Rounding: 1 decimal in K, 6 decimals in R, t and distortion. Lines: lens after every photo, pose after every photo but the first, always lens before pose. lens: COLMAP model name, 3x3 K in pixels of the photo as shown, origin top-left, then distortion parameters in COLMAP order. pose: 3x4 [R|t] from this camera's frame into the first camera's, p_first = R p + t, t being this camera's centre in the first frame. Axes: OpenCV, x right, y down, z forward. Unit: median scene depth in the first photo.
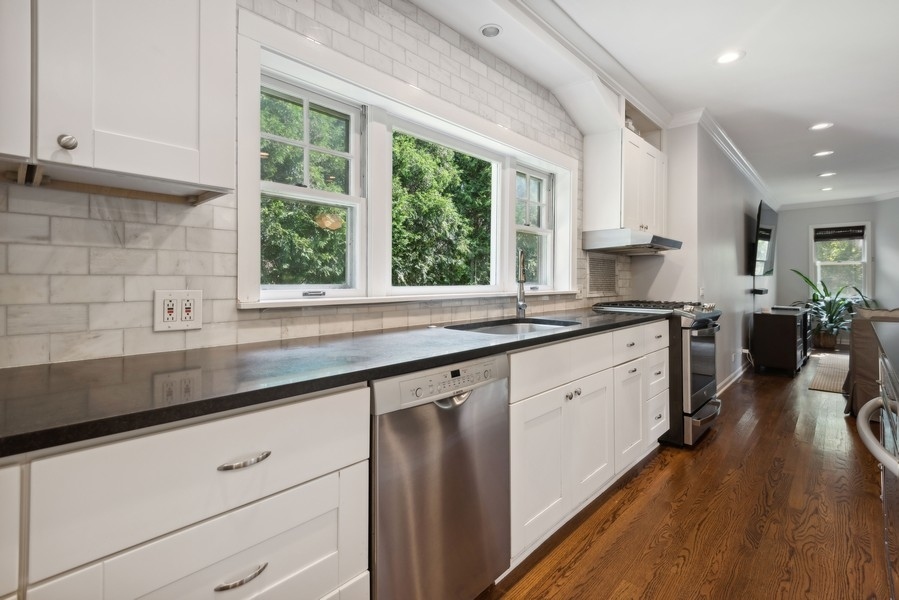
lens RADIAL K [[412.5, 0, 450.3], [0, 412.5, 279.5], [0, 0, 1]] dist [0.032018, -0.012871]
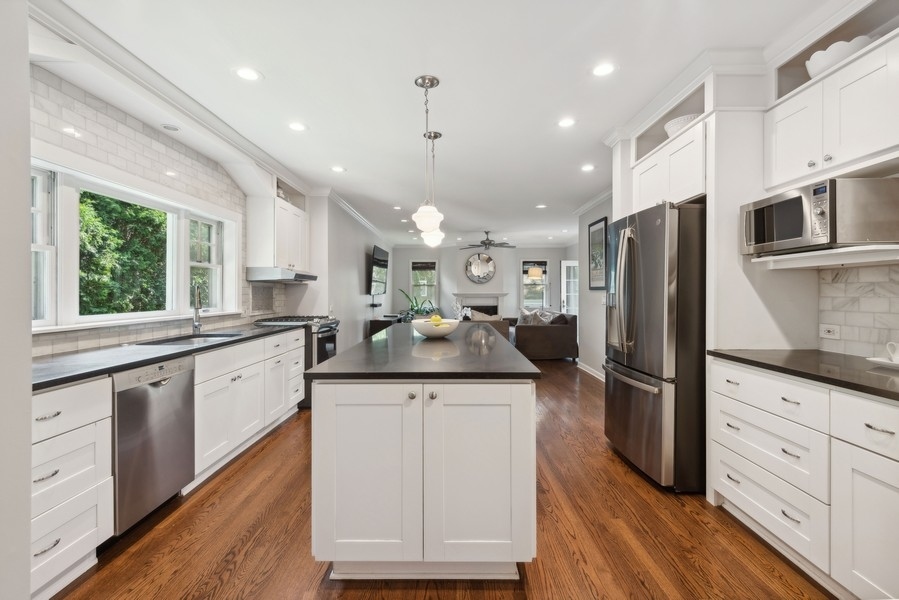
lens RADIAL K [[409.3, 0, 451.3], [0, 409.3, 294.8], [0, 0, 1]] dist [0.018442, -0.016697]
pose [[0.727470, -0.005494, 0.686117, -0.120968], [-0.000532, 0.999963, 0.008570, -0.040375], [-0.686139, -0.006599, 0.727441, -0.463693]]
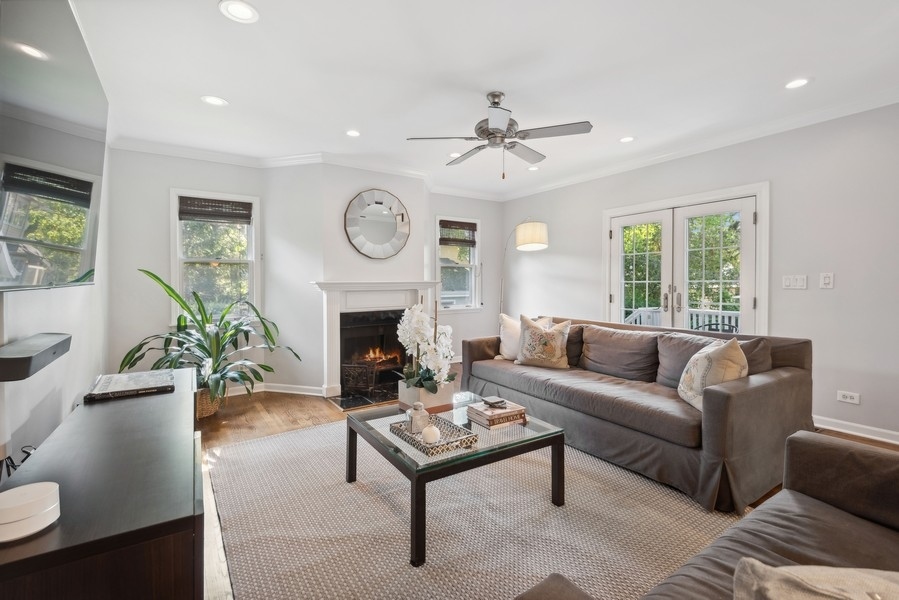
lens RADIAL K [[415.3, 0, 448.1], [0, 415.3, 282.8], [0, 0, 1]] dist [0.033515, -0.017874]
pose [[0.232466, 0.000821, 0.972604, 1.104749], [0.004252, 0.999989, -0.001861, -0.015491], [-0.972595, 0.004568, 0.232460, 1.409223]]
